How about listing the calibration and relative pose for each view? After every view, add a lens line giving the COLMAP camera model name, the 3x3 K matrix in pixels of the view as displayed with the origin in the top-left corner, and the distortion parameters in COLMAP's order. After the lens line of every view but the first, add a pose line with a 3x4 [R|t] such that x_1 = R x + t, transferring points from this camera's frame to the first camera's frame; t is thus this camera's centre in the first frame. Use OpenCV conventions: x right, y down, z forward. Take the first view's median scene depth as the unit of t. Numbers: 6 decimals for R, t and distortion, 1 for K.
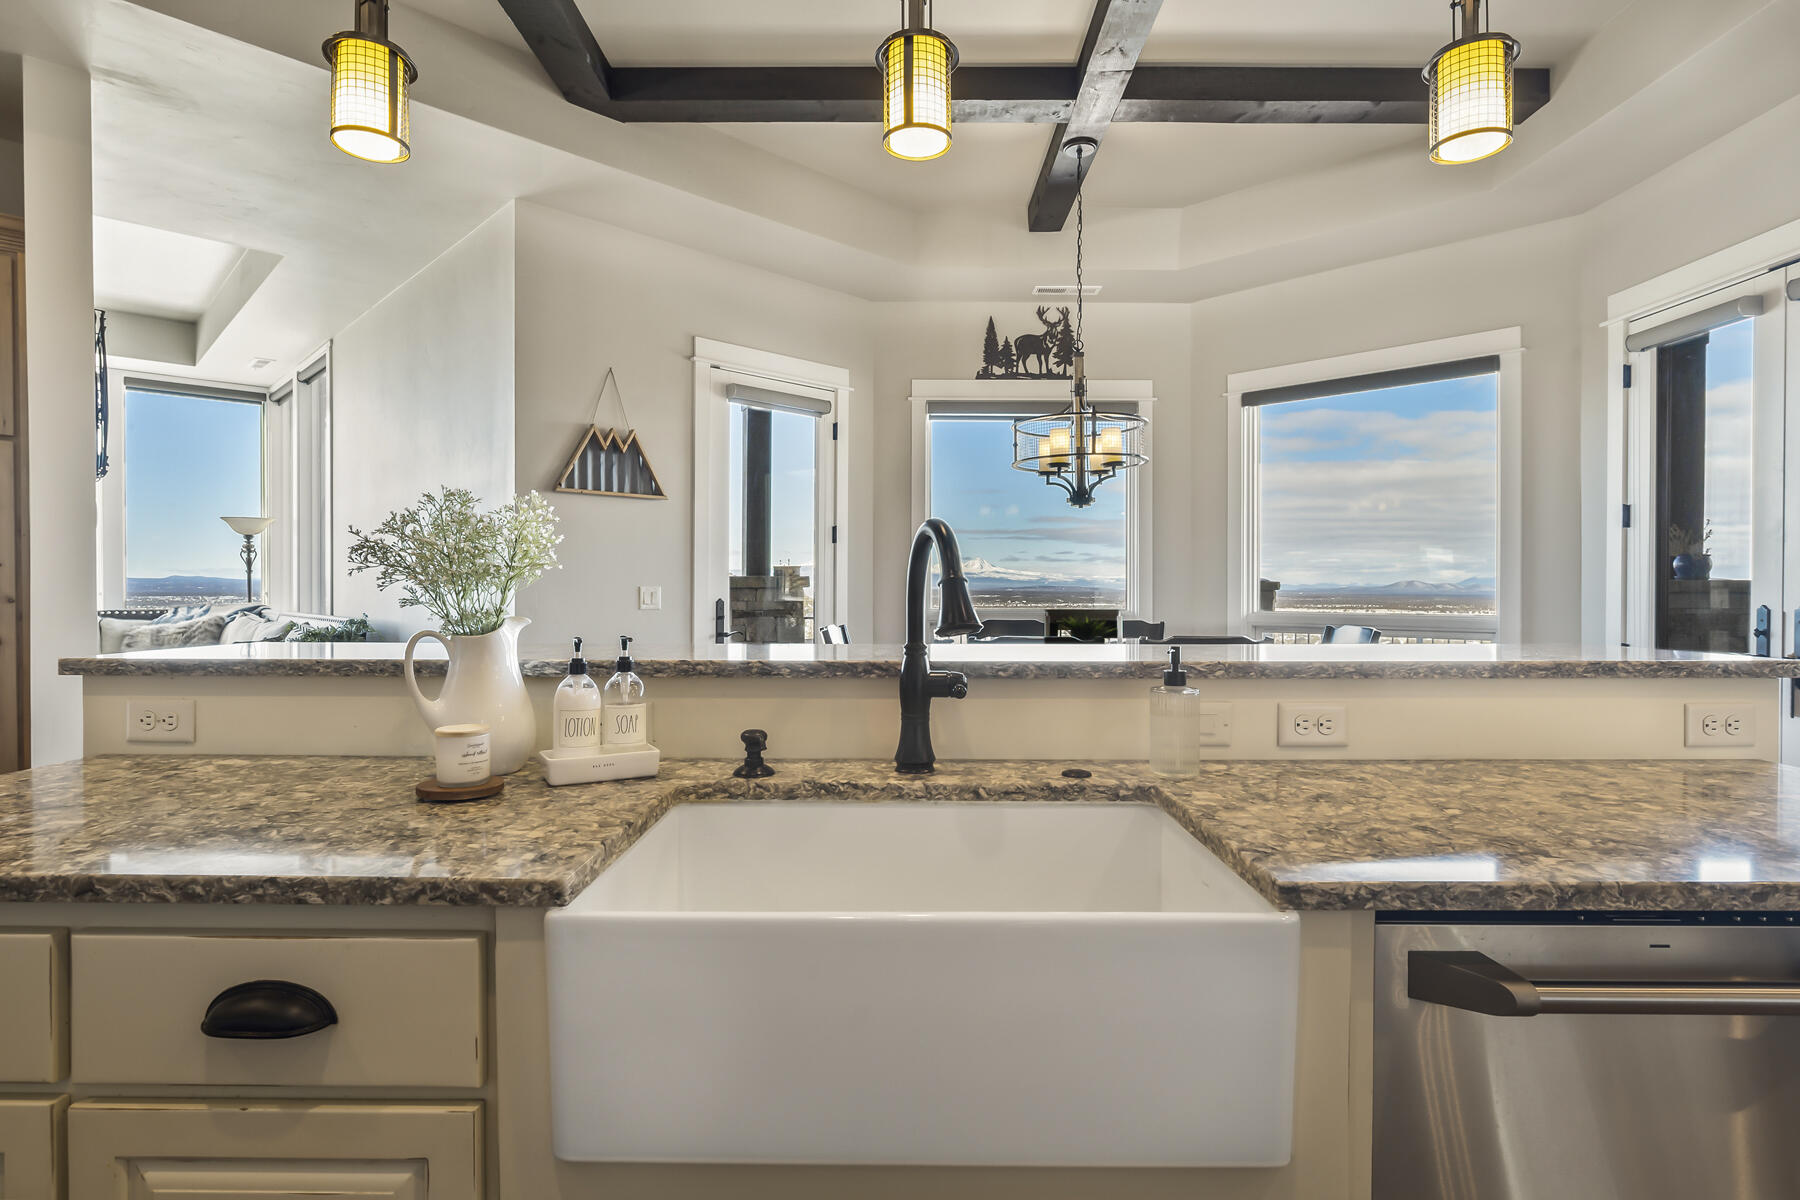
lens RADIAL K [[906.7, 0, 898.2], [0, 906.7, 587.5], [0, 0, 1]] dist [-0.015612, 0.001833]
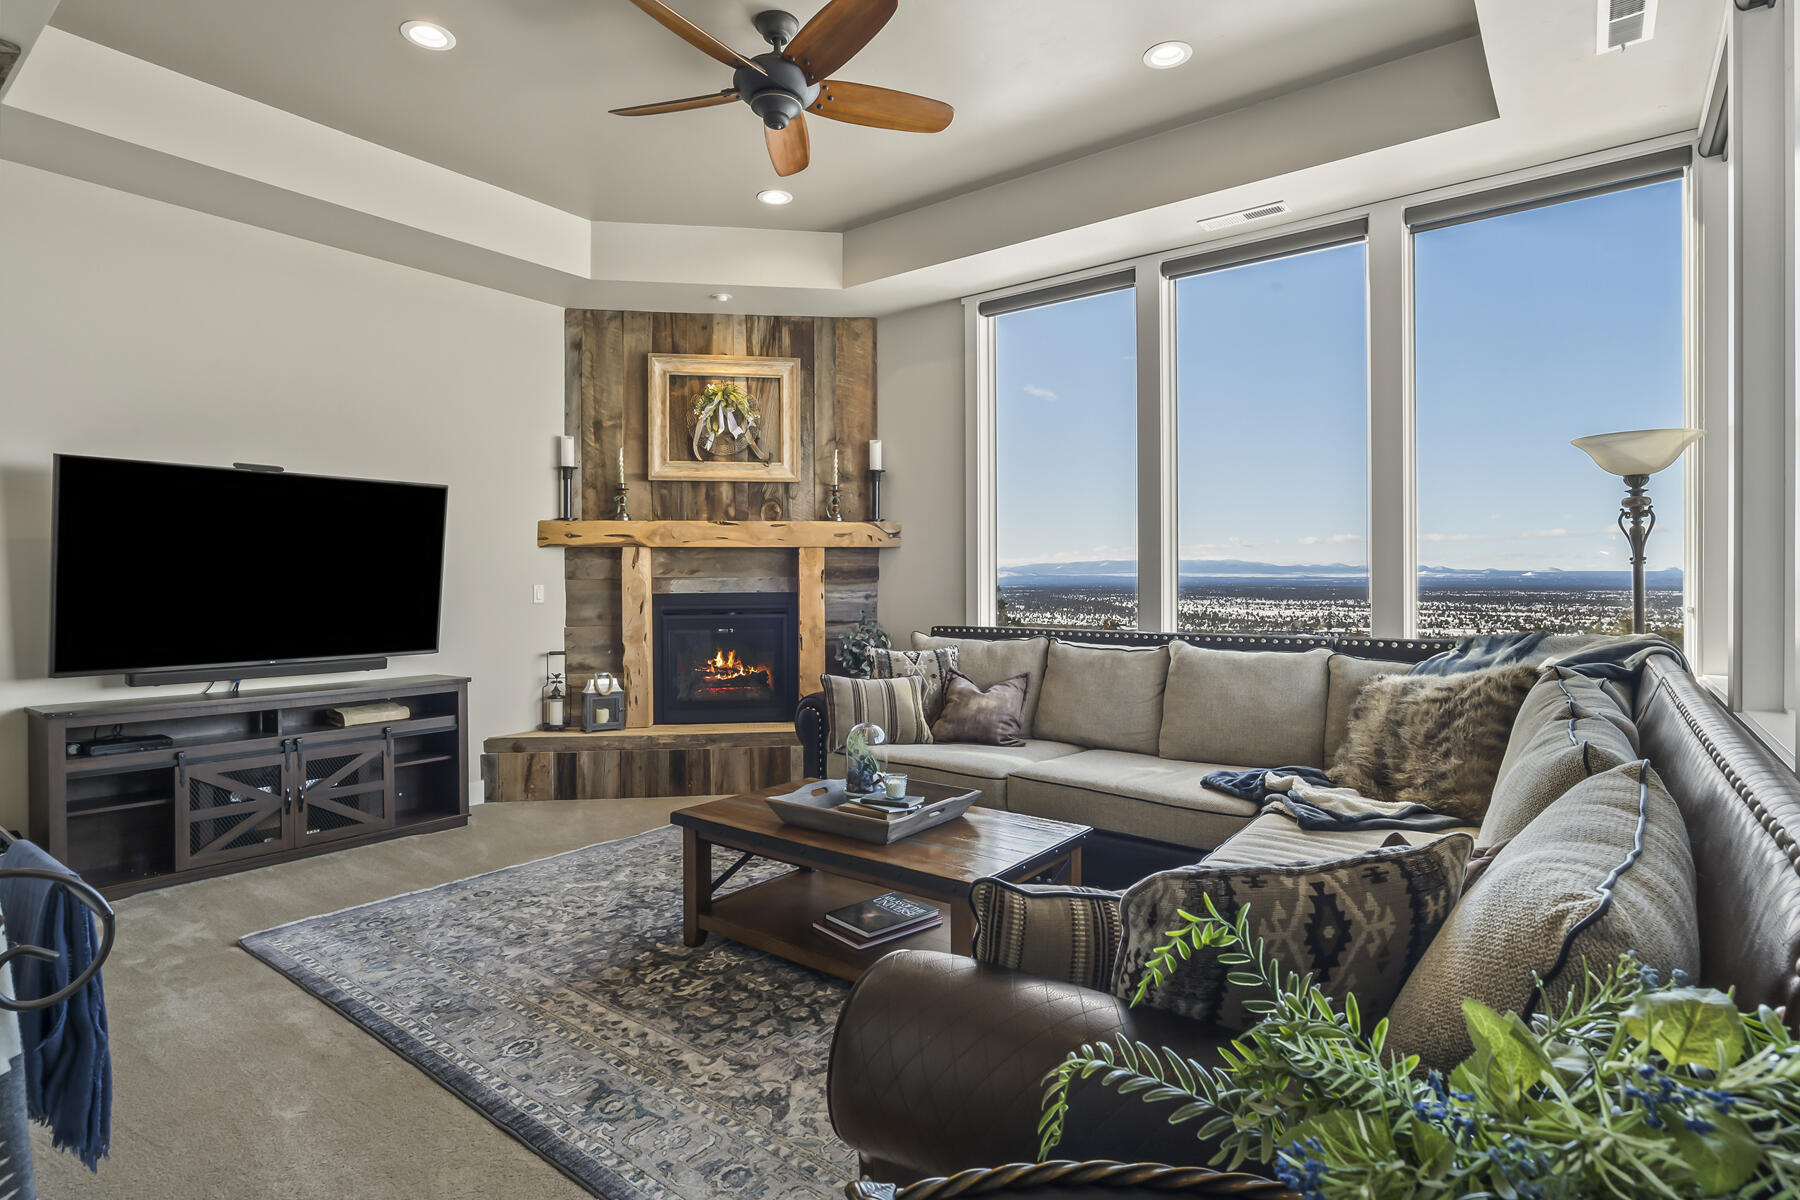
lens RADIAL K [[906.7, 0, 898.2], [0, 906.7, 587.5], [0, 0, 1]] dist [-0.015612, 0.001833]
pose [[0.140558, 0.000241, -0.990072, -0.252594], [-0.006723, 0.999977, -0.000712, -0.001747], [0.990050, 0.006757, 0.140556, 0.428724]]
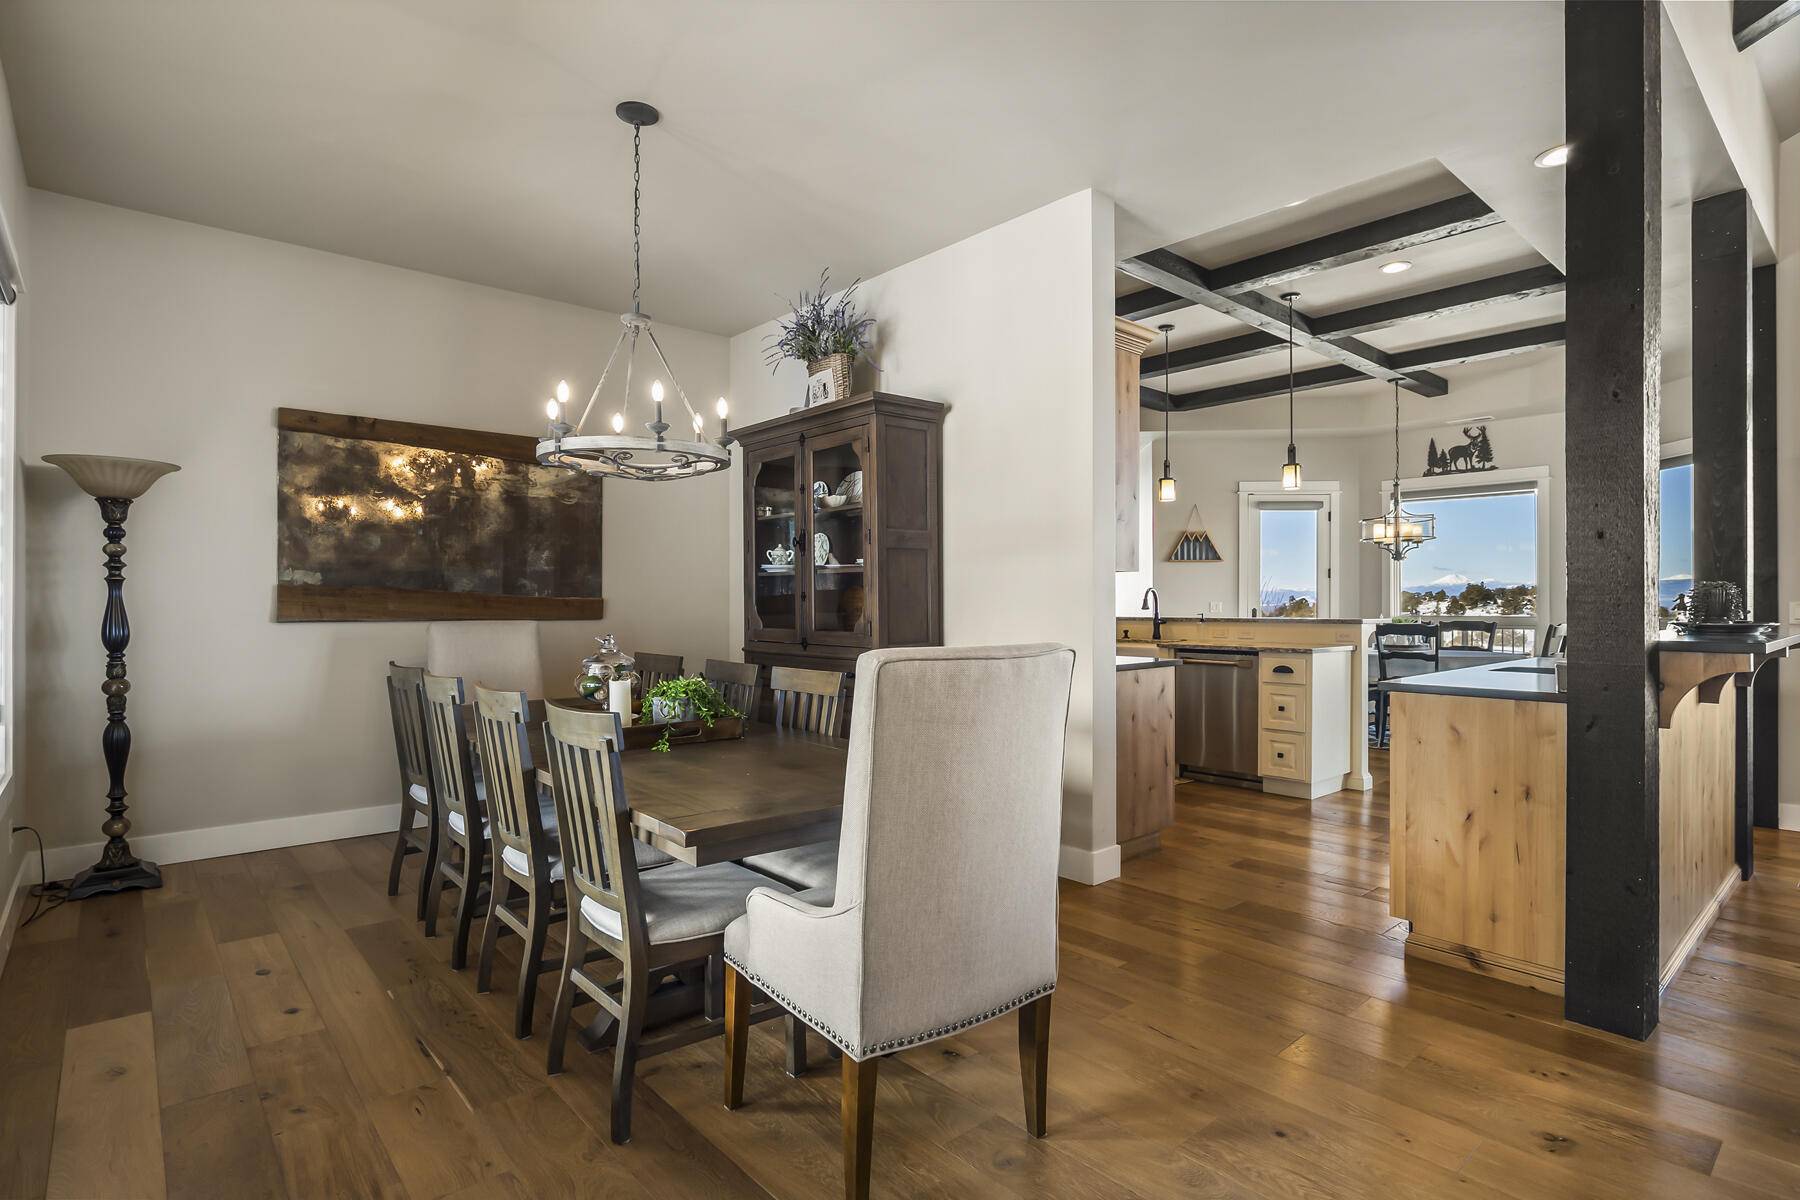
lens RADIAL K [[906.7, 0, 898.2], [0, 906.7, 587.5], [0, 0, 1]] dist [-0.015612, 0.001833]
pose [[0.659385, -0.014208, -0.751671, 0.690596], [-0.002404, 0.999776, -0.021007, 0.009131], [0.751801, 0.015659, 0.659204, -0.805540]]
